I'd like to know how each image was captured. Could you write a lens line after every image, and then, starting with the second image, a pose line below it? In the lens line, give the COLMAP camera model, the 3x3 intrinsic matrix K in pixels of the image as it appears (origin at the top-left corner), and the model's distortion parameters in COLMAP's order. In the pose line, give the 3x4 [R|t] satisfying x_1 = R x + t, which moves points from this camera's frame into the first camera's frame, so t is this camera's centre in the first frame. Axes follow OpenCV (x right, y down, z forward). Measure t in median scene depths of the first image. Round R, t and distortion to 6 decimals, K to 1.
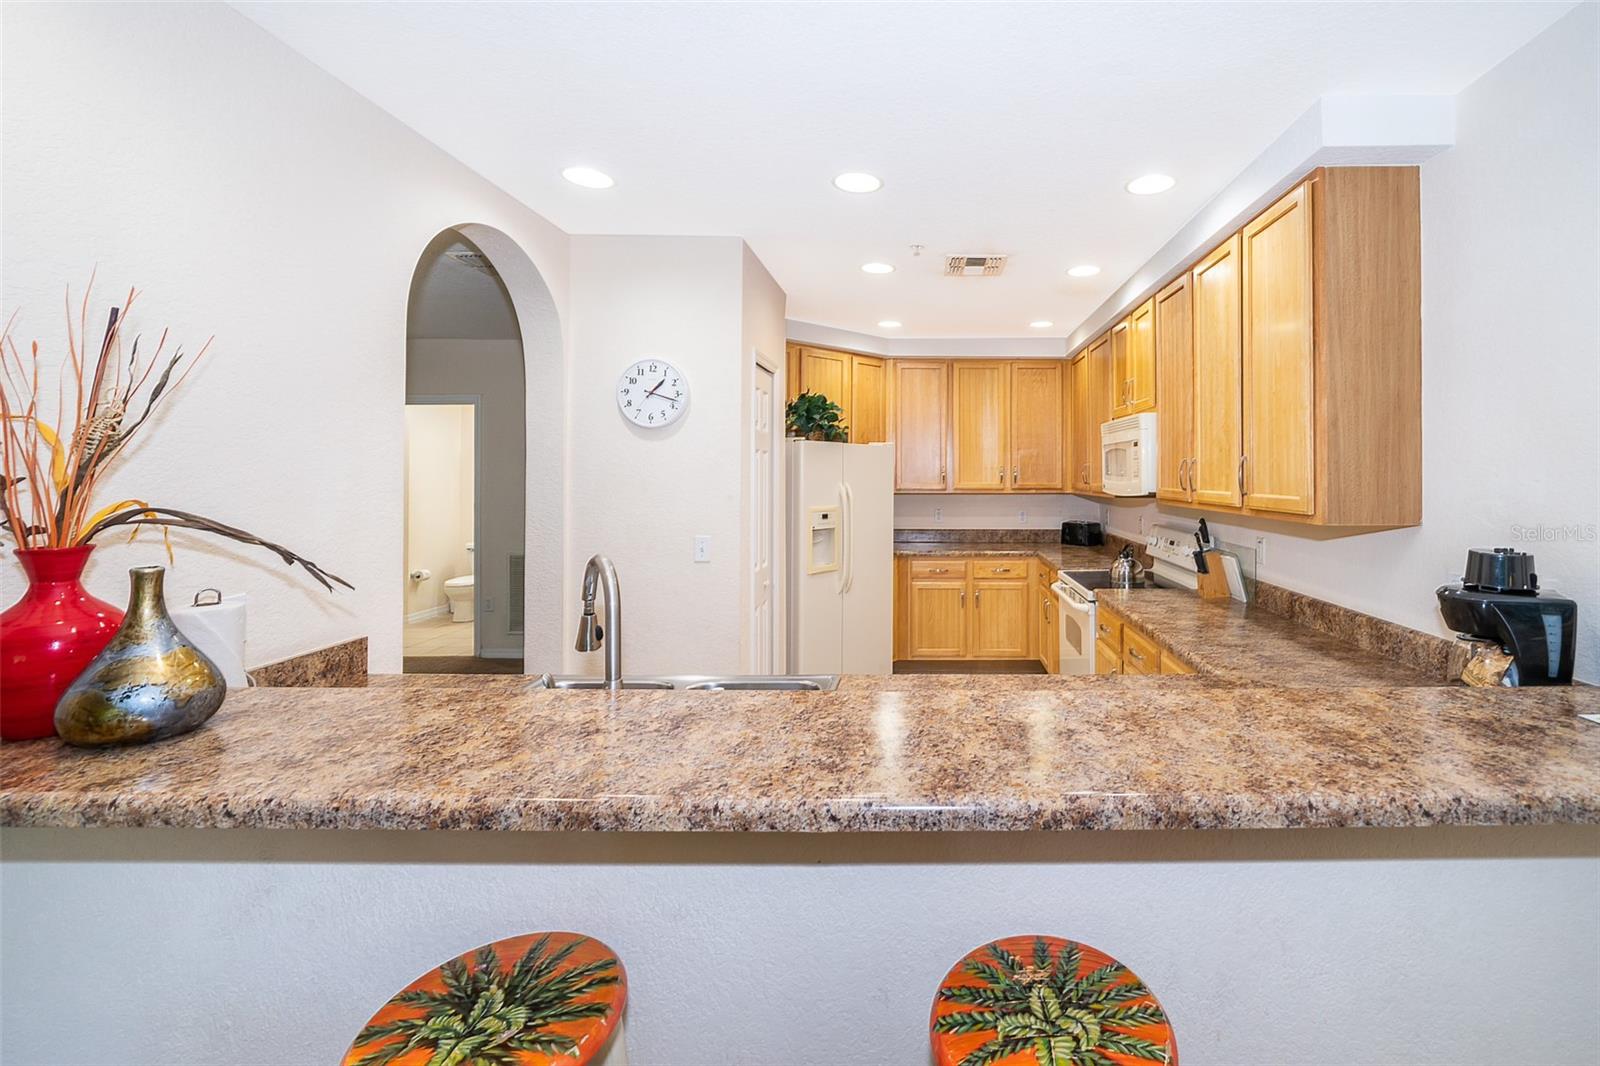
lens RADIAL K [[662.3, 0, 909.0], [0, 662.3, 468.8], [0, 0, 1]] dist [0.000474, -0.000073]
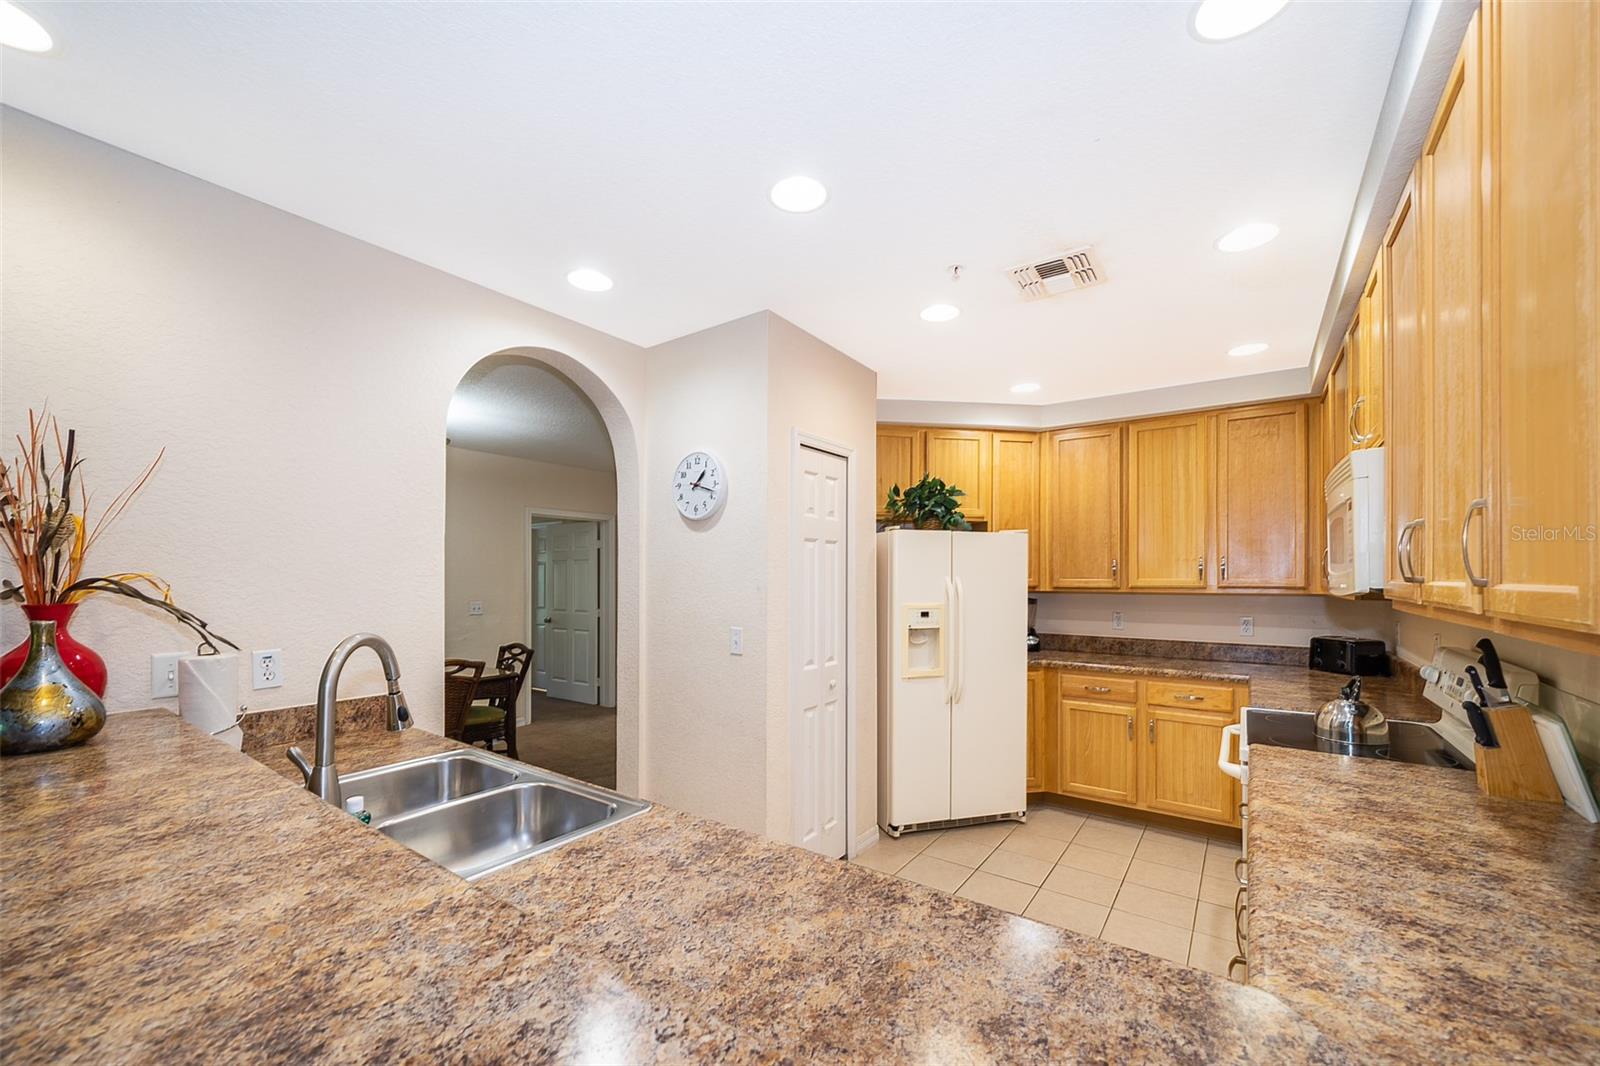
lens RADIAL K [[624.6, 0, 772.4], [0, 624.6, 577.3], [0, 0, 1]] dist [-0.003026, -0.000077]
pose [[0.821834, 0.001344, -0.569726, 0.230999], [0.004324, 0.999954, 0.008596, 0.017675], [0.569711, -0.009528, 0.821790, 0.250902]]
